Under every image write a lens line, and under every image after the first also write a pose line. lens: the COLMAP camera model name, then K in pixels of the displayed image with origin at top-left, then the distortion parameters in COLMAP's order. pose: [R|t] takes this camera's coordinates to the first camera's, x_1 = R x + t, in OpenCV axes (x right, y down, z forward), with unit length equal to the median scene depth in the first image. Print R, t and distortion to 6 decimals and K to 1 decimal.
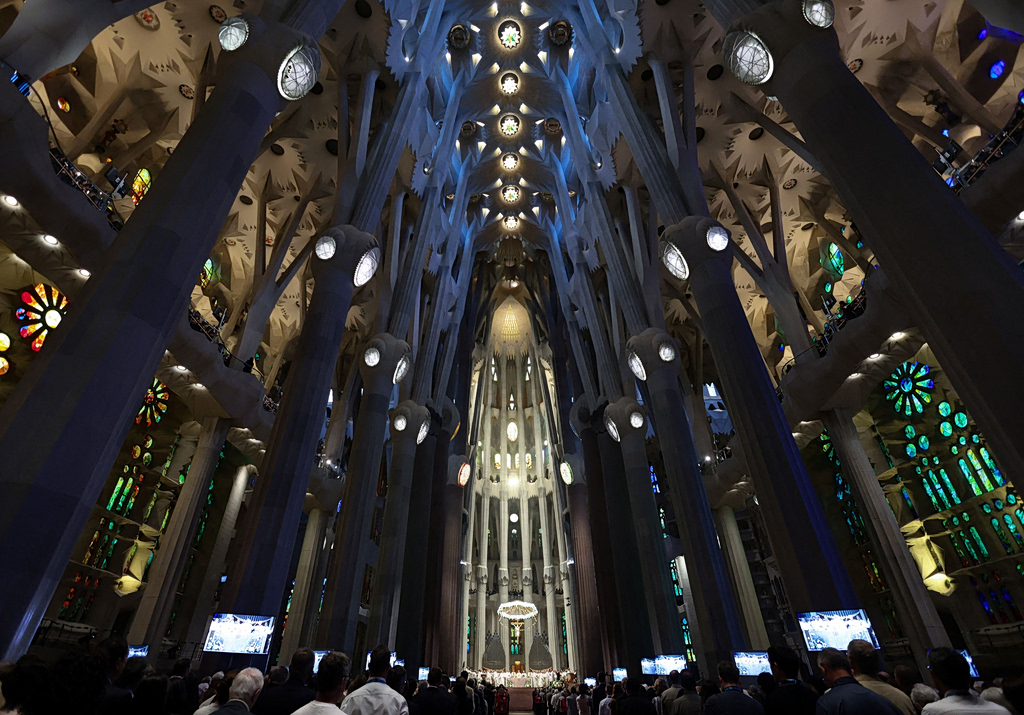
lens RADIAL K [[497.6, 0, 487.8], [0, 497.6, 358.0], [0, 0, 1]] dist [0.000343, -0.000147]
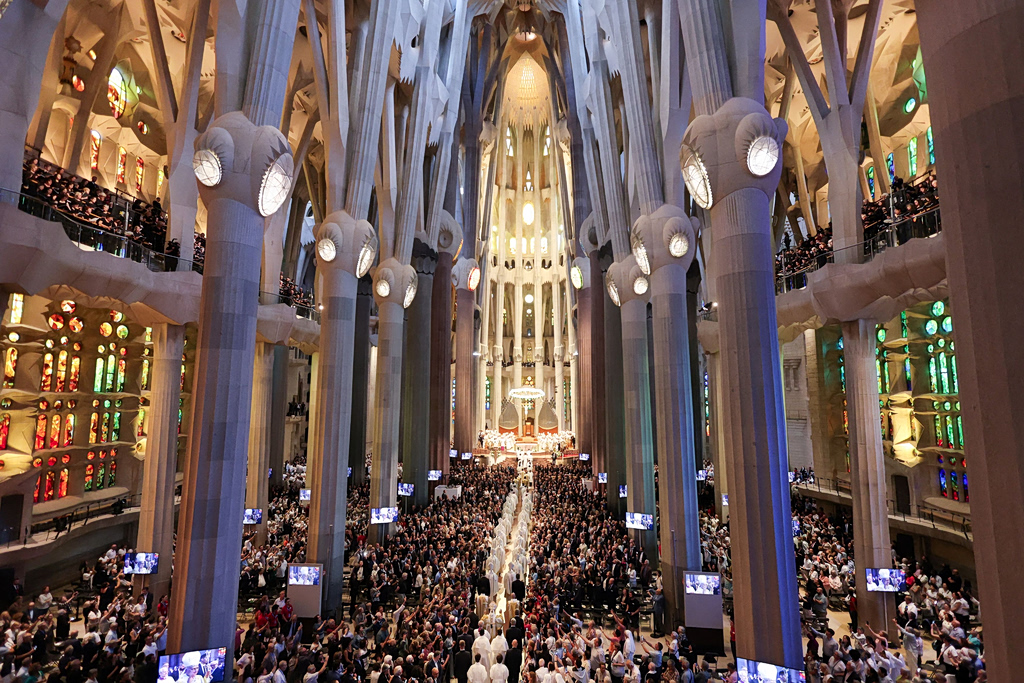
lens RADIAL K [[480.3, 0, 512.0], [0, 480.3, 341.5], [0, 0, 1]] dist [0.003547, -0.000017]
pose [[0.999936, -0.005878, -0.009694, 0.030715], [0.009735, 0.883446, 0.468432, -0.085818], [0.005811, -0.468496, 0.883446, 0.074860]]
